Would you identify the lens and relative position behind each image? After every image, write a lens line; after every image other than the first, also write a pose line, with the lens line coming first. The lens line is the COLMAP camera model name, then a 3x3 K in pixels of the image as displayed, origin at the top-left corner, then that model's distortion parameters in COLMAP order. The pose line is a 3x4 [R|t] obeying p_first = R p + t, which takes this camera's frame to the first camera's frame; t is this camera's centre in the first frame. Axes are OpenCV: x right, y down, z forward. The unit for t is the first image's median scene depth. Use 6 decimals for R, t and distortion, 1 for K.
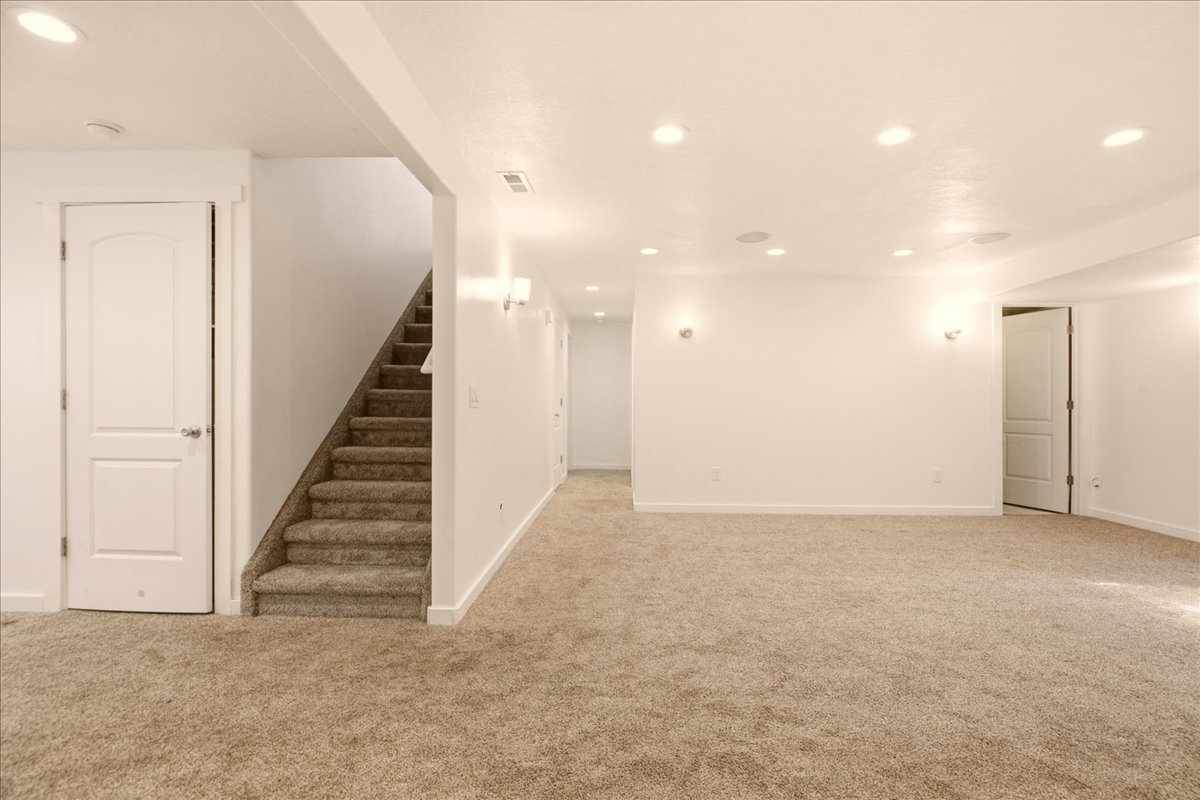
lens RADIAL K [[553.6, 0, 612.3], [0, 553.6, 403.3], [0, 0, 1]] dist [-0.006966, -0.000529]
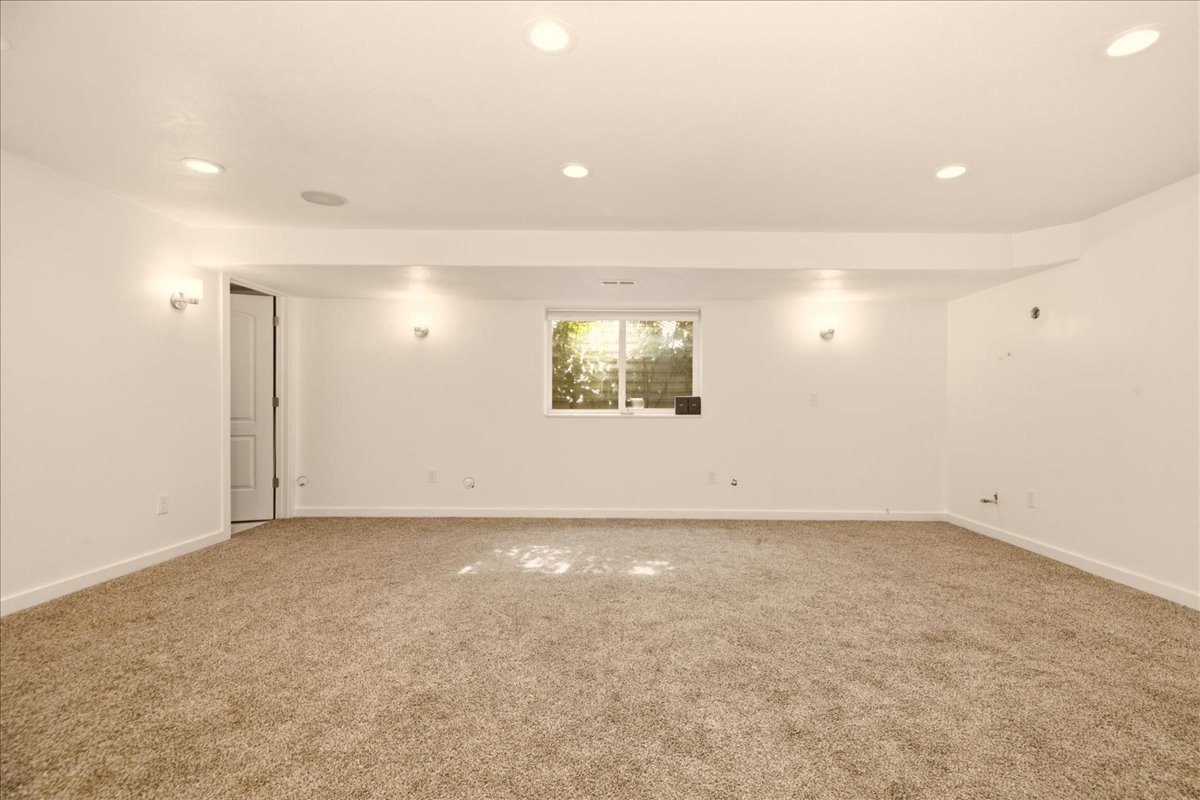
lens RADIAL K [[553.6, 0, 612.8], [0, 553.6, 404.7], [0, 0, 1]] dist [-0.006966, -0.000529]
pose [[-0.022957, -0.009109, 0.999695, -0.120878], [-0.003544, 0.999953, 0.009030, -0.002777], [-0.999730, -0.003336, -0.022988, 0.482248]]
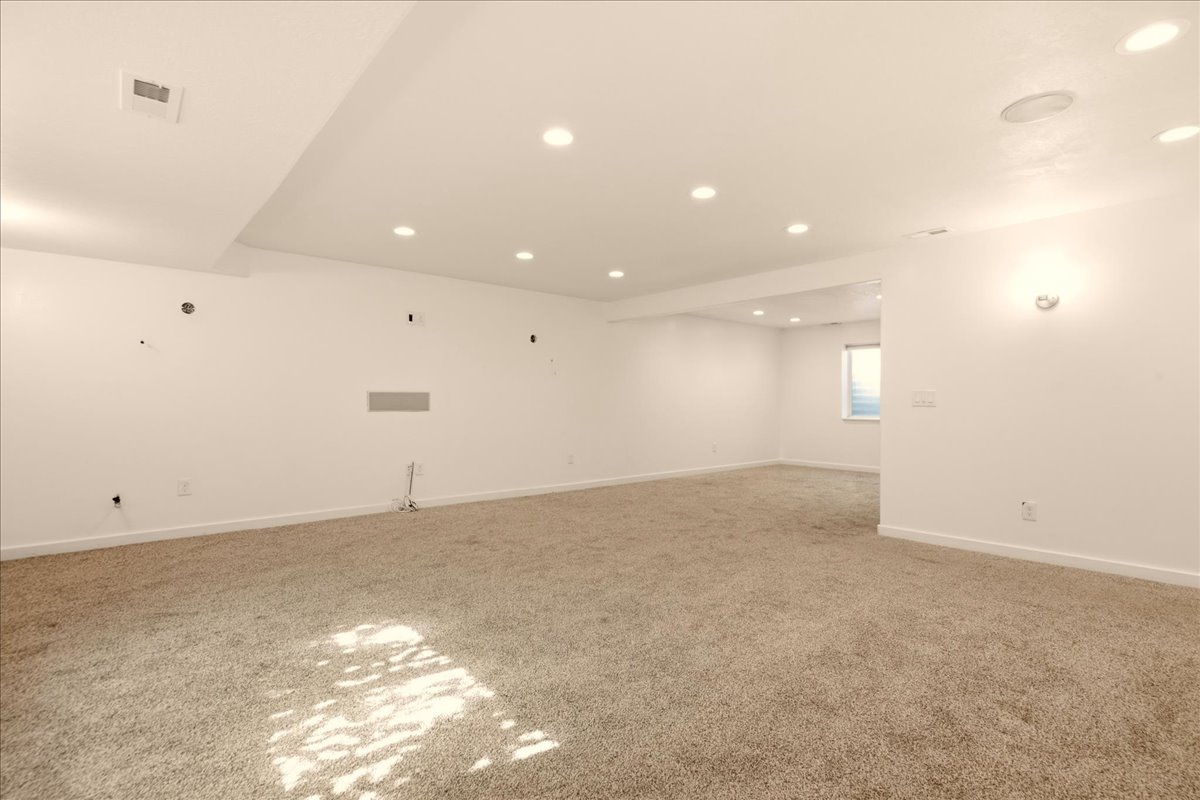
lens RADIAL K [[553.6, 0, 603.6], [0, 553.6, 401.7], [0, 0, 1]] dist [-0.006966, -0.000529]
pose [[-0.750158, -0.002479, -0.661254, 0.757804], [0.000145, 0.999992, -0.003914, 0.006824], [0.661259, -0.003032, -0.750151, 0.919532]]
